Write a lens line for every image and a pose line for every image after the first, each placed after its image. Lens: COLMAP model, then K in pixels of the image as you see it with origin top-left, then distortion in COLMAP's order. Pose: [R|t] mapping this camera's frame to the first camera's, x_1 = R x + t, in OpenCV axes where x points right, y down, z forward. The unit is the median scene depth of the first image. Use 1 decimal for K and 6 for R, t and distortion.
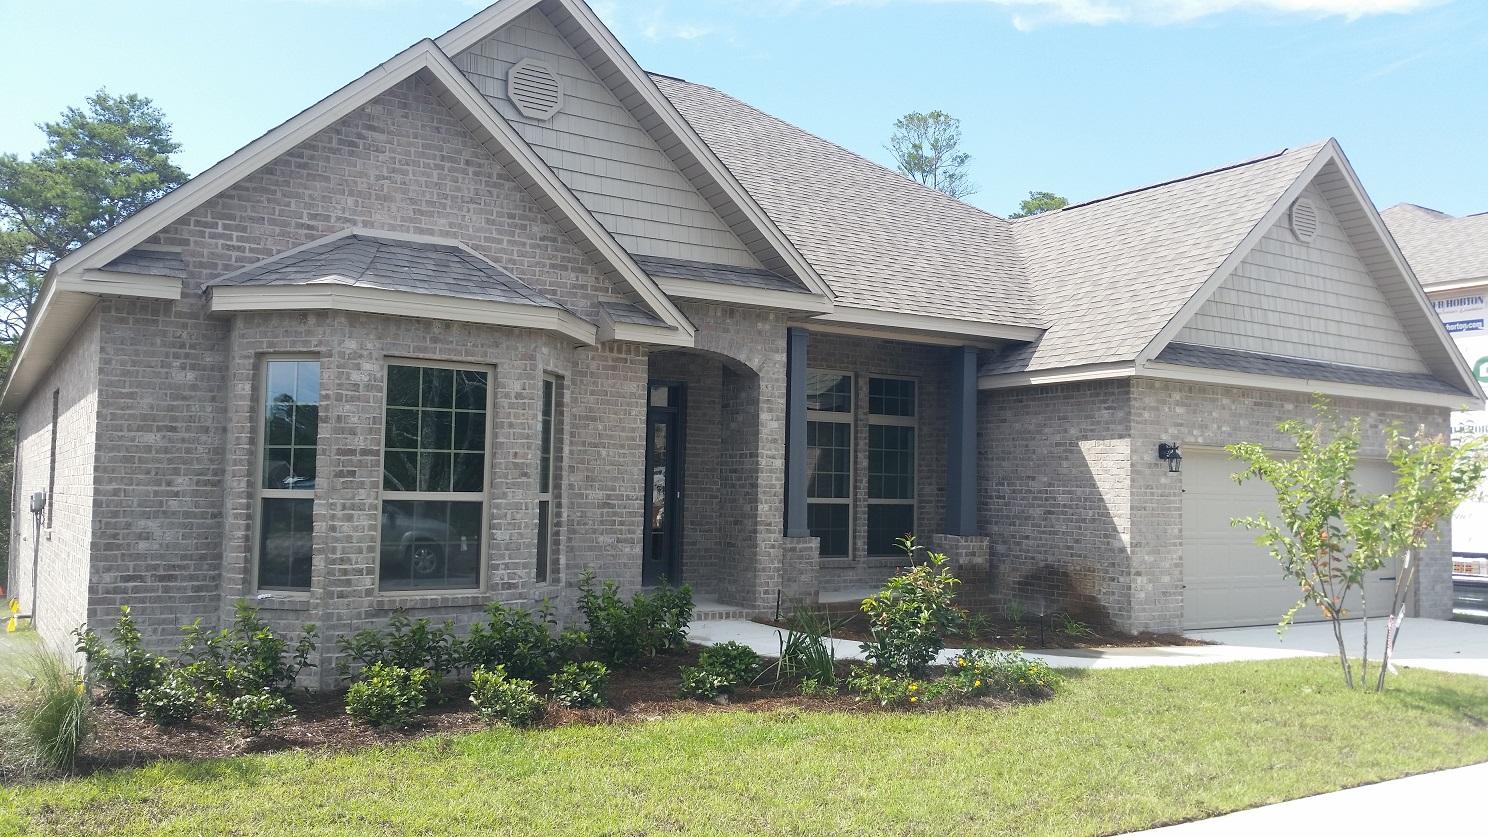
lens RADIAL K [[1194.5, 0, 744.0], [0, 1194.5, 418.5], [0, 0, 1]] dist [0.144097, -0.328809]
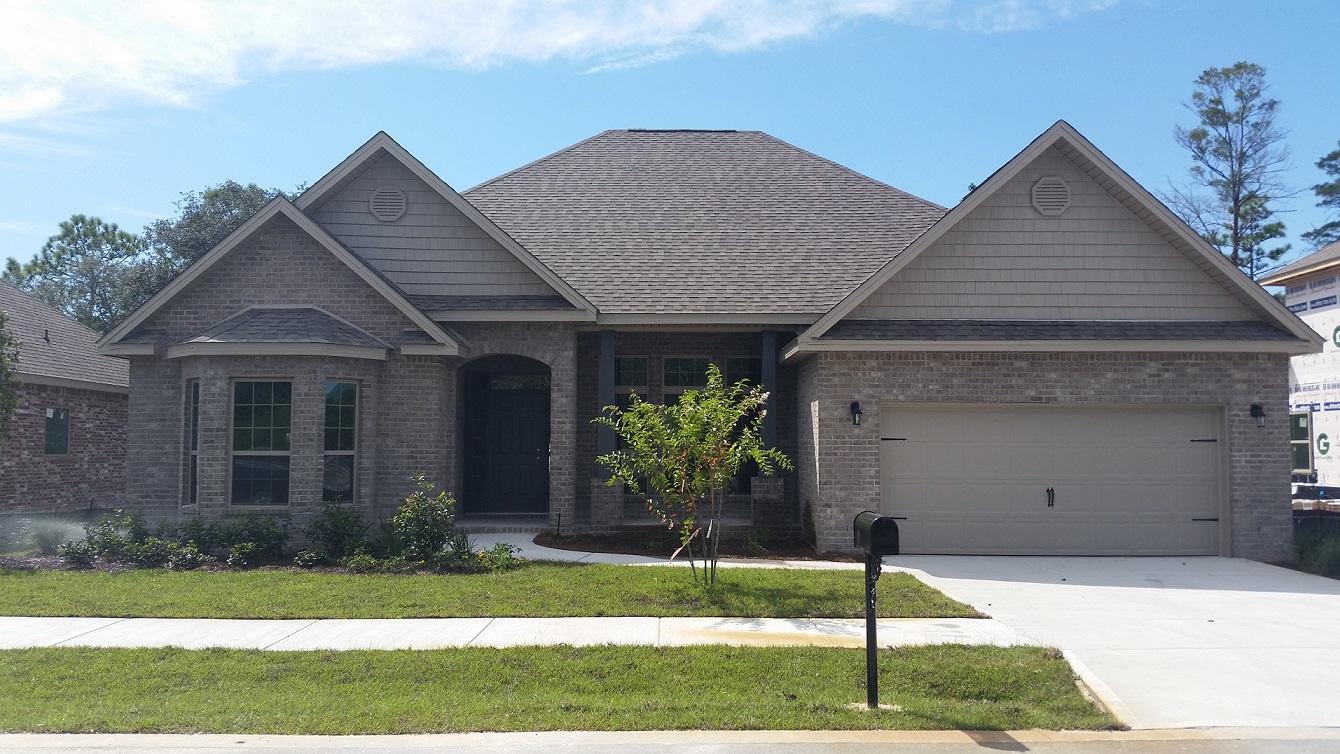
lens RADIAL K [[1075.7, 0, 670.0], [0, 1075.7, 377.0], [0, 0, 1]] dist [0.144097, -0.328809]
pose [[0.856050, -0.050712, -0.514400, 0.955248], [0.046557, 0.998695, -0.020976, 0.011759], [0.514793, -0.005992, 0.857294, -0.070136]]
